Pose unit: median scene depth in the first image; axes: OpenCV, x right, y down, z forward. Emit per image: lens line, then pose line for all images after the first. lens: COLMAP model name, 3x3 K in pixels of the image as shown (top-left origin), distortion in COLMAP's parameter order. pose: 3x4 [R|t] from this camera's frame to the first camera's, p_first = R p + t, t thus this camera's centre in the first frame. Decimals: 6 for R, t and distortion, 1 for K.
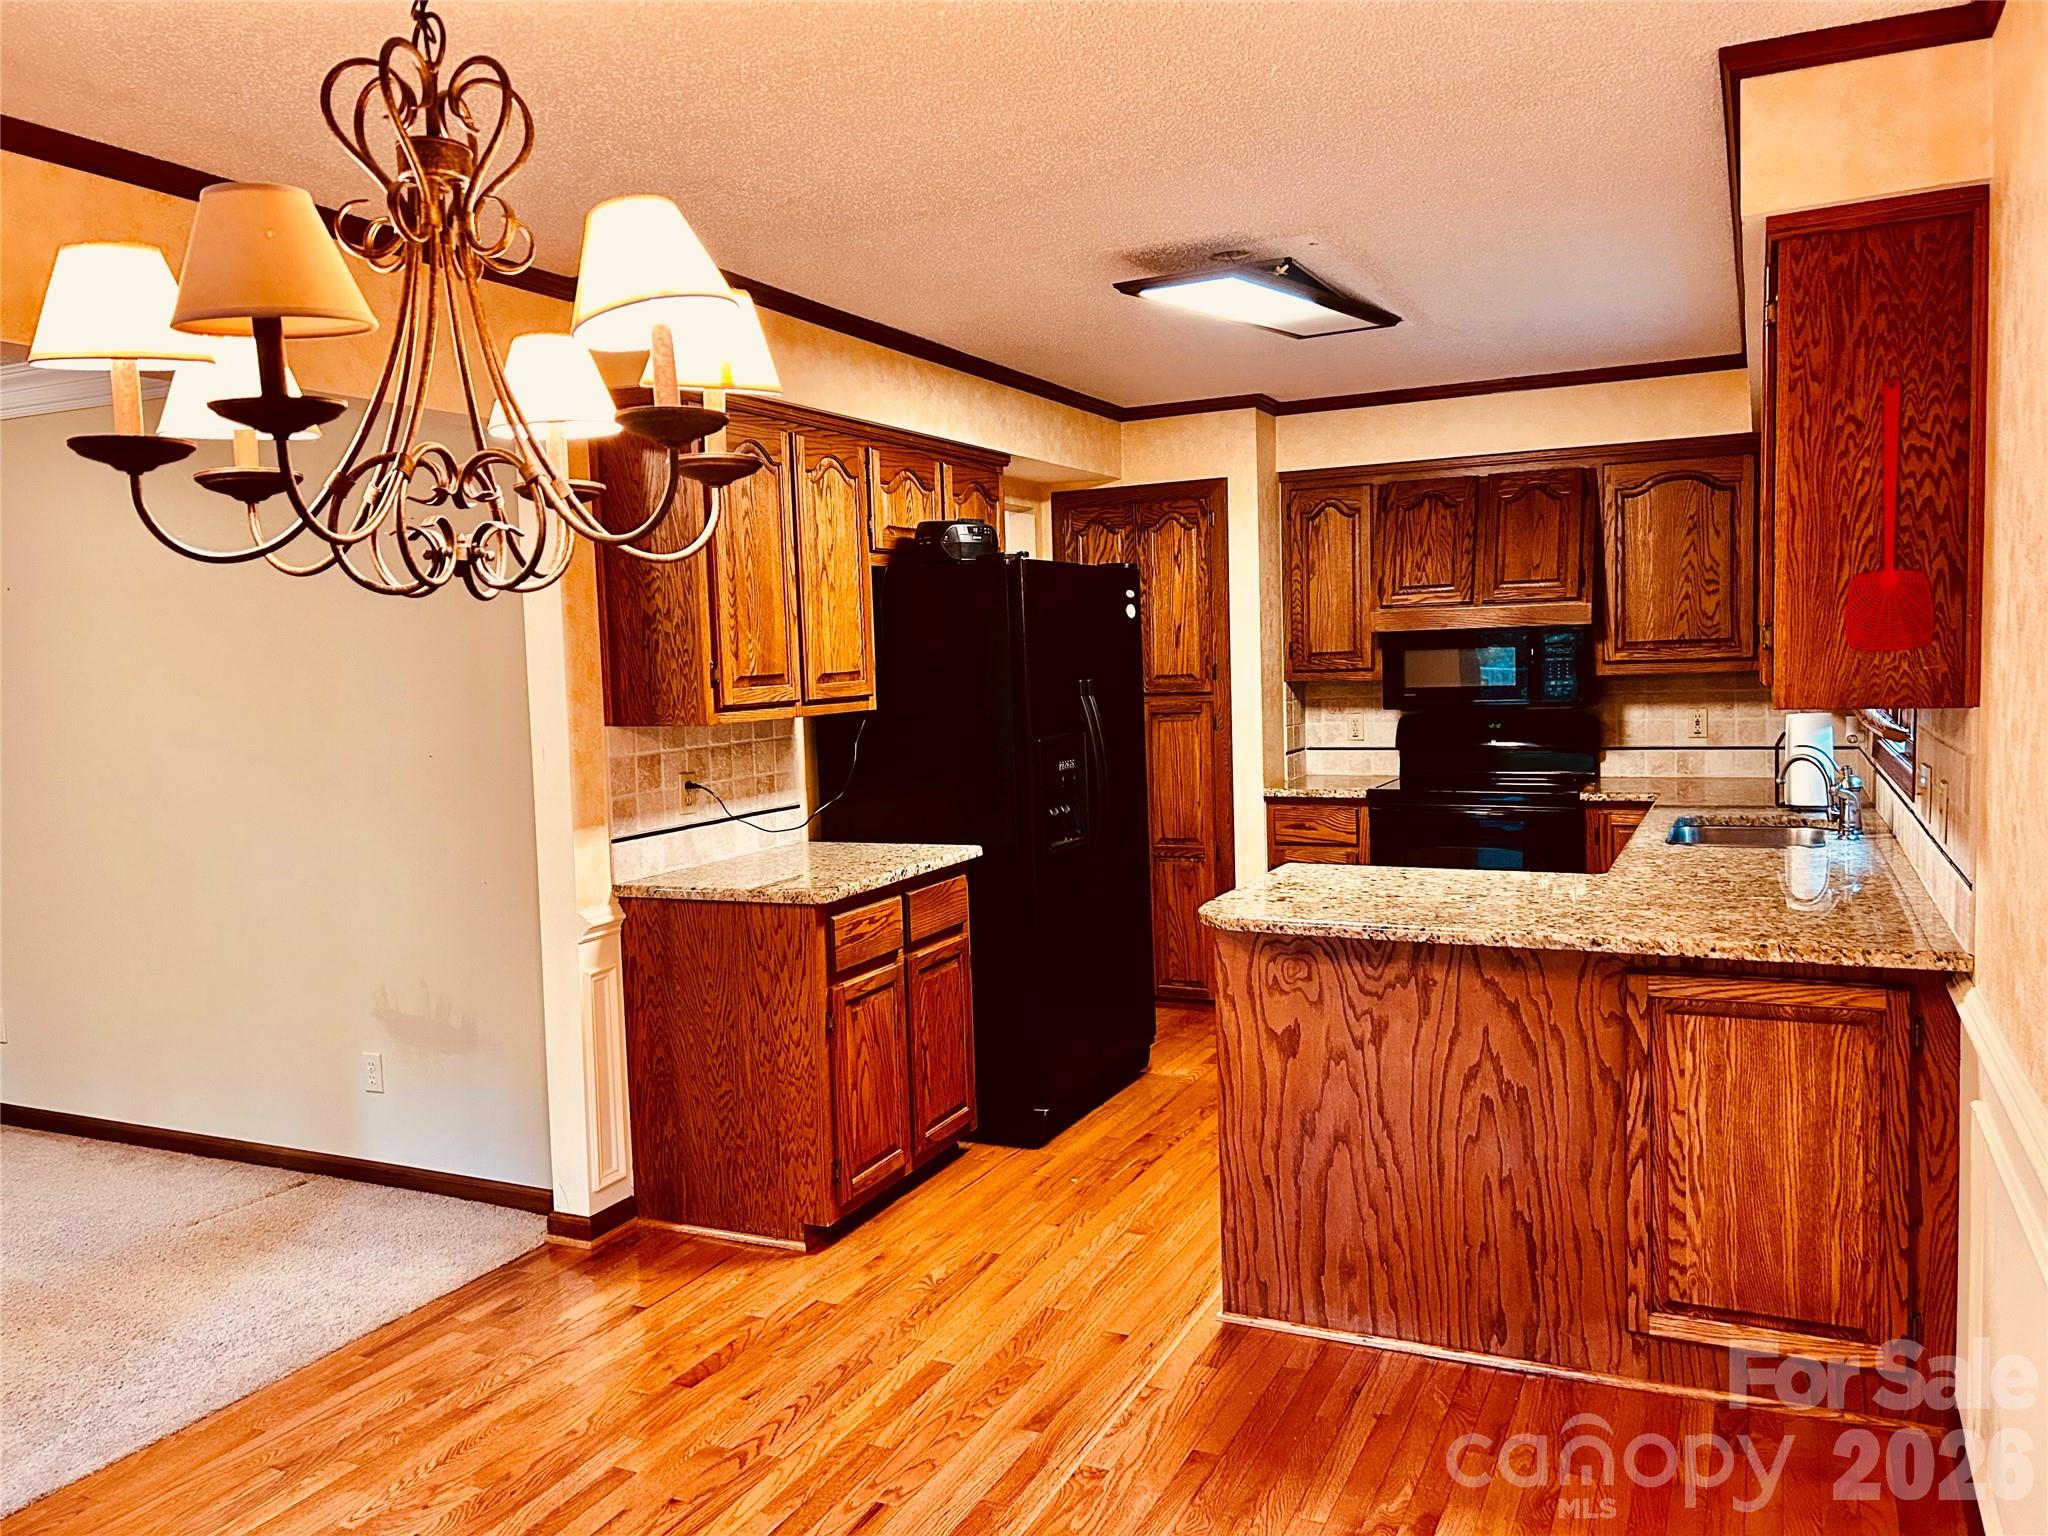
lens RADIAL K [[1539.2, 0, 1020.2], [0, 1539.2, 757.6], [0, 0, 1]] dist [0.064626, -0.075977]
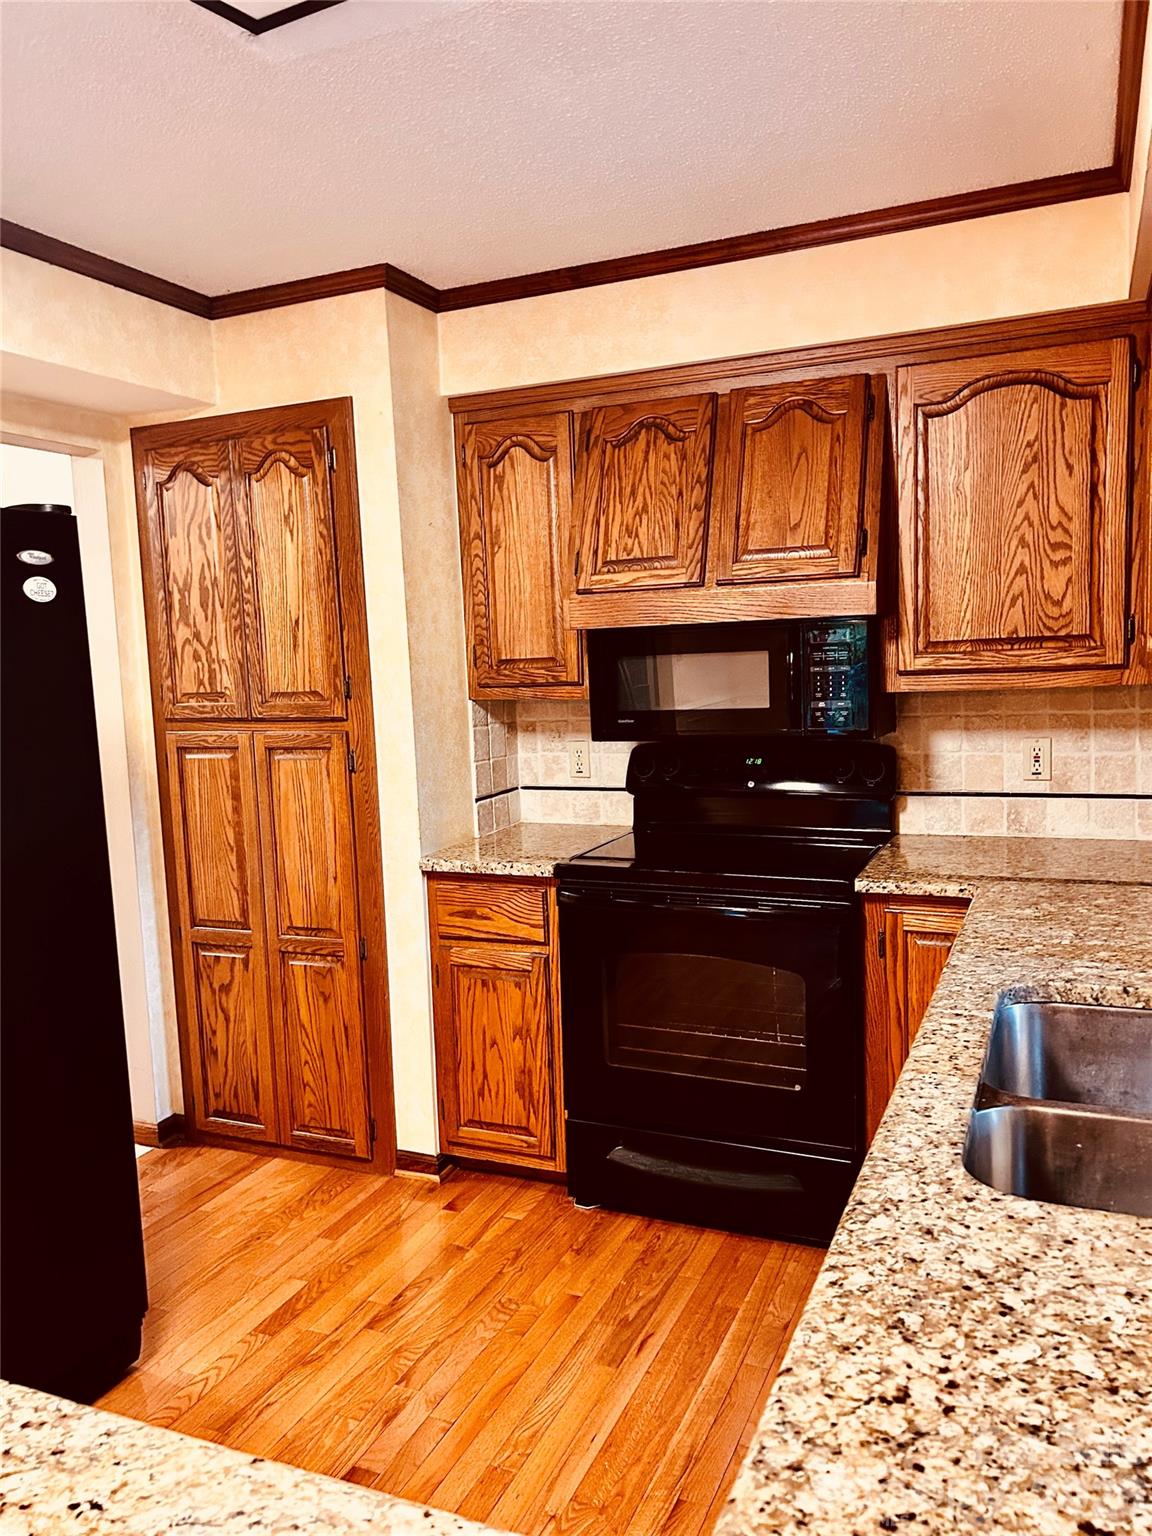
lens RADIAL K [[1154.4, 0, 579.1], [0, 1154.4, 773.9], [0, 0, 1]] dist [0.064626, -0.075977]
pose [[0.999026, -0.011306, 0.042651, 0.219095], [0.009655, 0.999203, 0.038726, -0.038842], [-0.043055, -0.038277, 0.998339, 0.510618]]
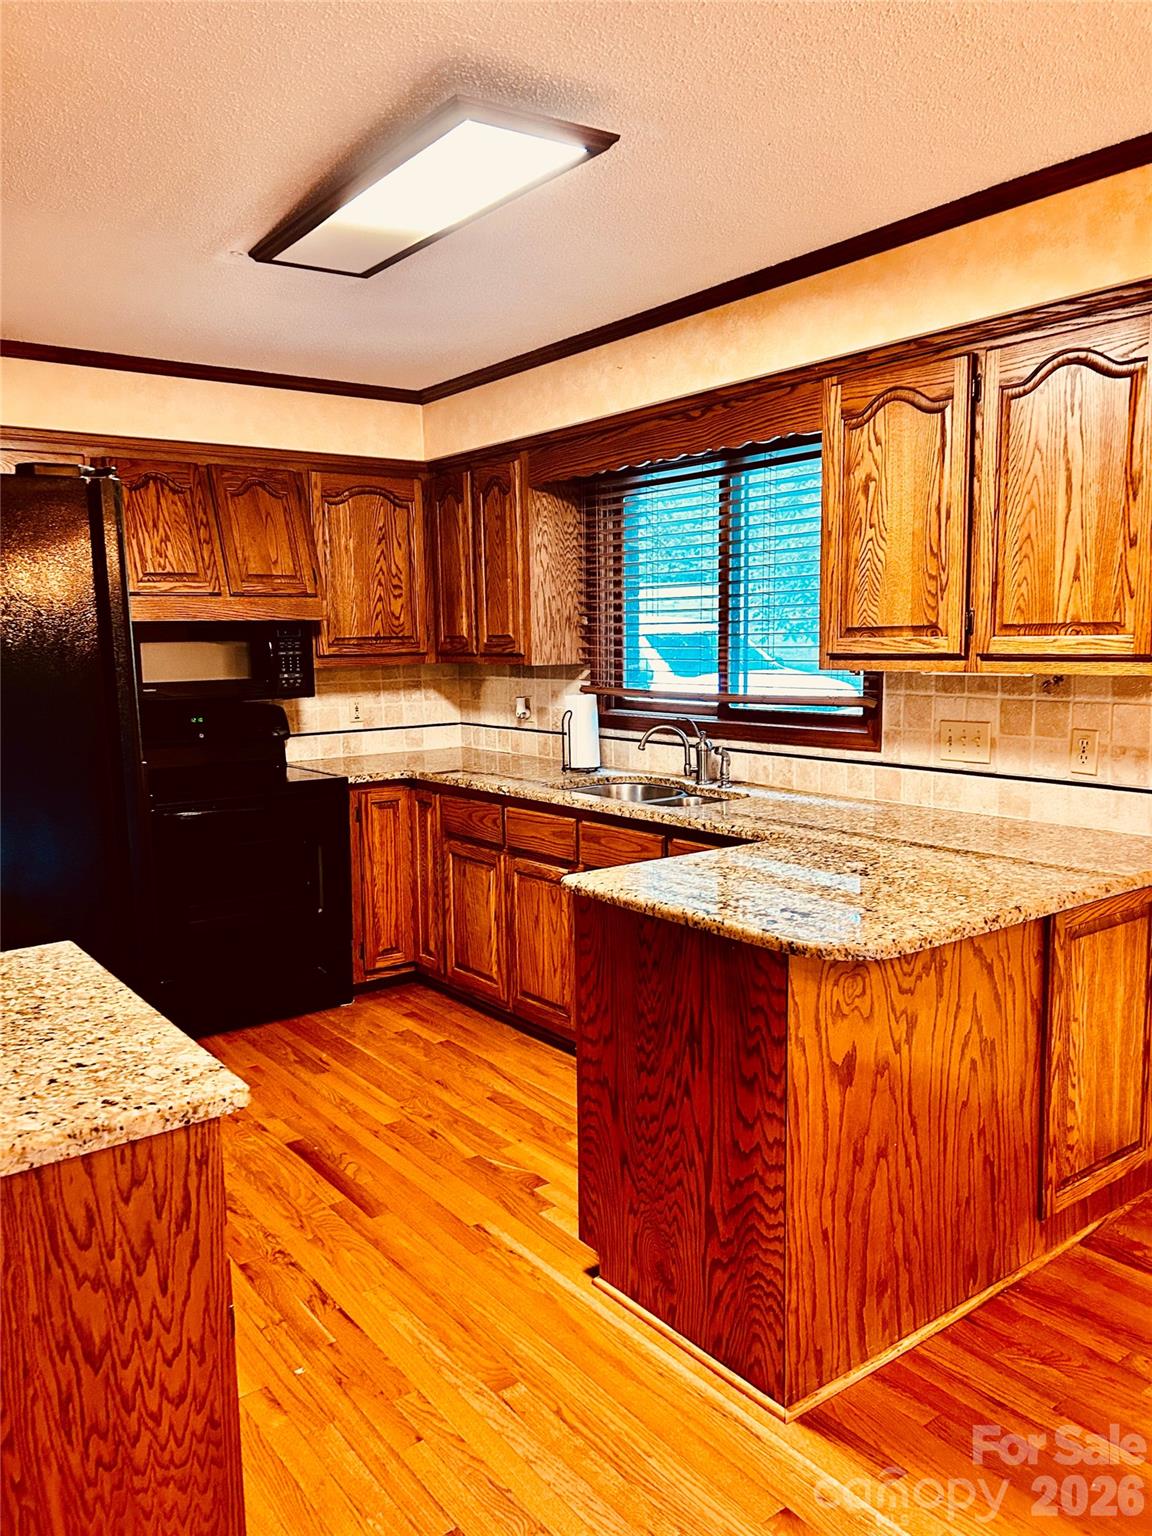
lens RADIAL K [[1154.4, 0, 569.1], [0, 1154.4, 780.8], [0, 0, 1]] dist [0.064626, -0.075977]
pose [[0.459740, -0.092746, 0.883197, -0.267856], [0.063412, 0.995421, 0.071522, -0.021650], [-0.885787, 0.023124, 0.463516, 0.471926]]
